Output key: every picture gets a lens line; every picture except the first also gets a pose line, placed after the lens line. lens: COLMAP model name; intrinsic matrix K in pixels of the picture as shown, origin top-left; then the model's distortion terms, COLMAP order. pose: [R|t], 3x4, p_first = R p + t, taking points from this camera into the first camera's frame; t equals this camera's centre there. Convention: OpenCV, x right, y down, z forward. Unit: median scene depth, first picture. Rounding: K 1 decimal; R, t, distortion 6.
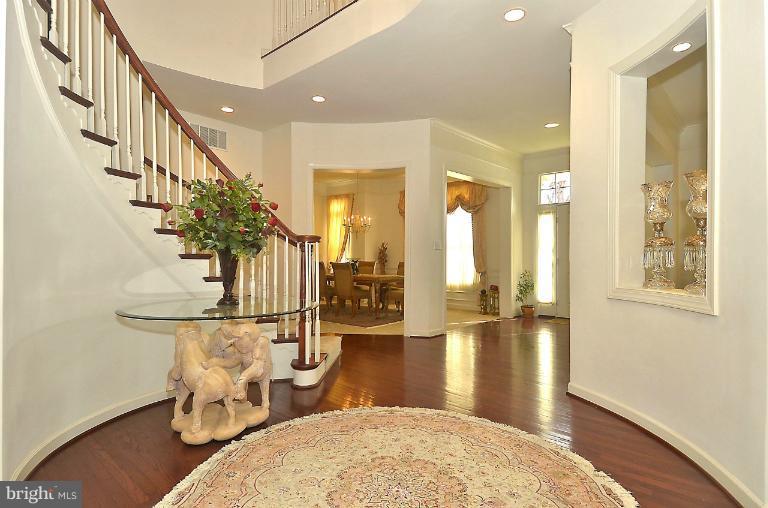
lens RADIAL K [[411.1, 0, 382.9], [0, 411.1, 258.4], [0, 0, 1]] dist [0.005220, -0.006626]
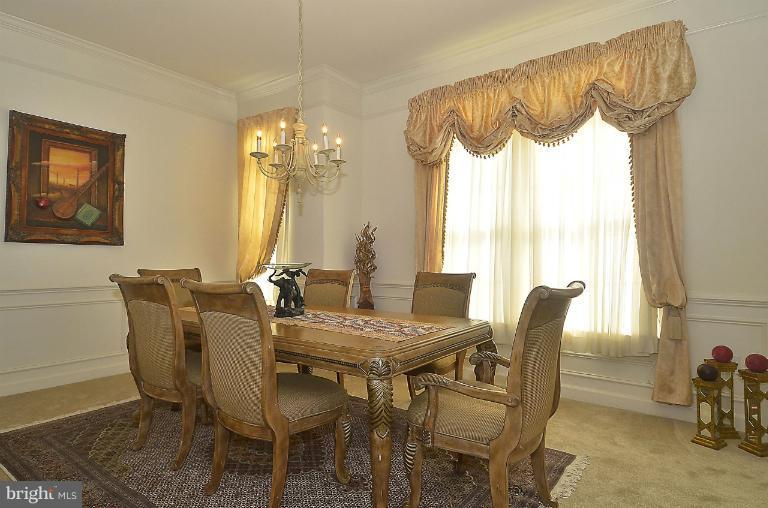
lens RADIAL K [[411.1, 0, 383.4], [0, 411.1, 255.6], [0, 0, 1]] dist [0.005220, -0.006626]
pose [[0.994715, 0.000238, 0.102676, -0.028910], [0.000891, 0.999940, -0.010948, -0.001982], [-0.102672, 0.010982, 0.994655, 0.632681]]
